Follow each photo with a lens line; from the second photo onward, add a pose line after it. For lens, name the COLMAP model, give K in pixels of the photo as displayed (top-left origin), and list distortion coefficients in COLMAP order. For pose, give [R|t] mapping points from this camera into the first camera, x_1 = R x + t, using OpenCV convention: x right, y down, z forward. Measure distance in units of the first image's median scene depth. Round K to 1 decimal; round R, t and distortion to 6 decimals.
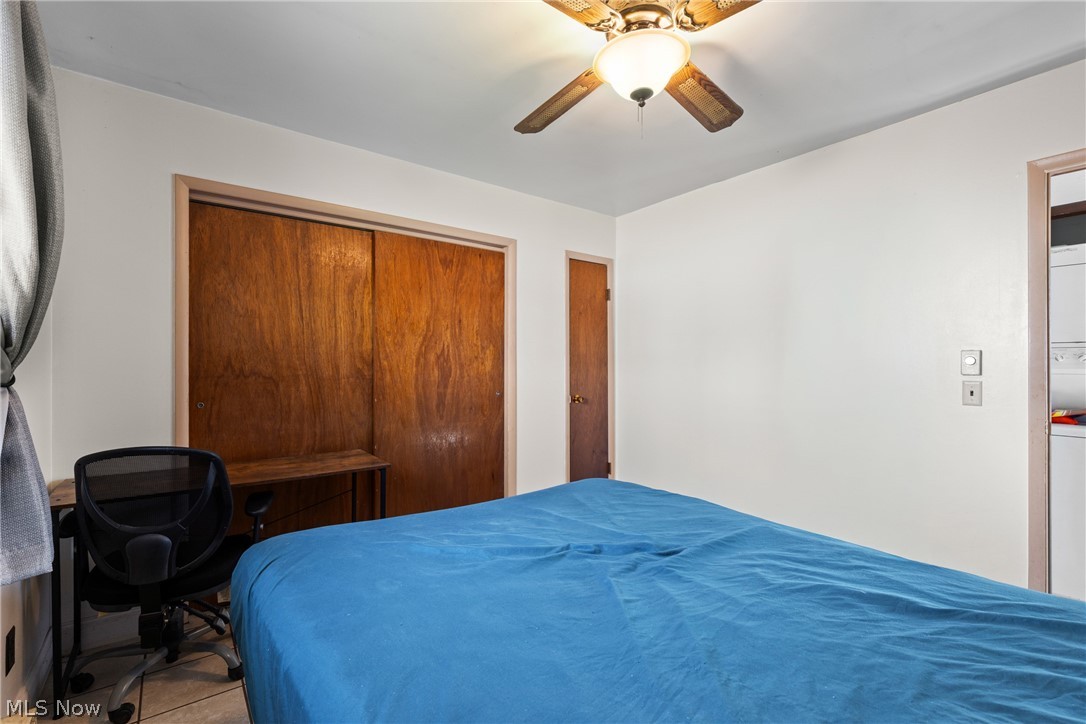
lens RADIAL K [[494.8, 0, 539.5], [0, 494.8, 366.3], [0, 0, 1]] dist [0.002049, 0.000294]
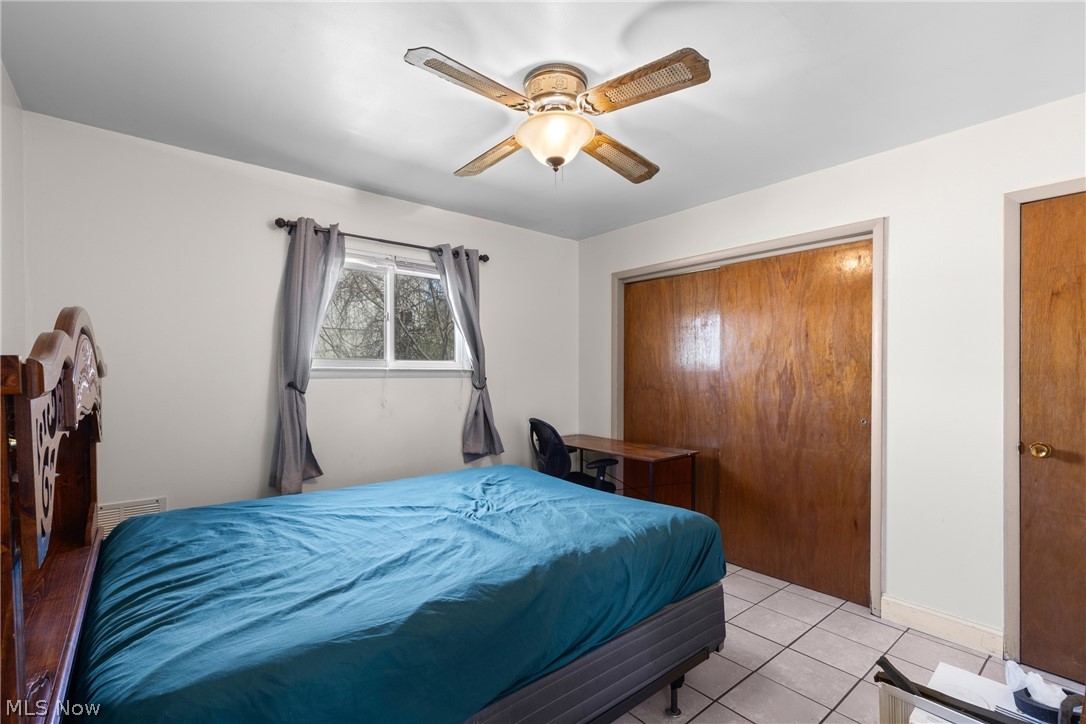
lens RADIAL K [[494.8, 0, 540.0], [0, 494.8, 367.8], [0, 0, 1]] dist [0.002049, 0.000294]
pose [[0.010373, -0.001212, -0.999945, 0.747636], [0.006442, 0.999979, -0.001145, -0.034906], [0.999925, -0.006430, 0.010380, 0.517040]]
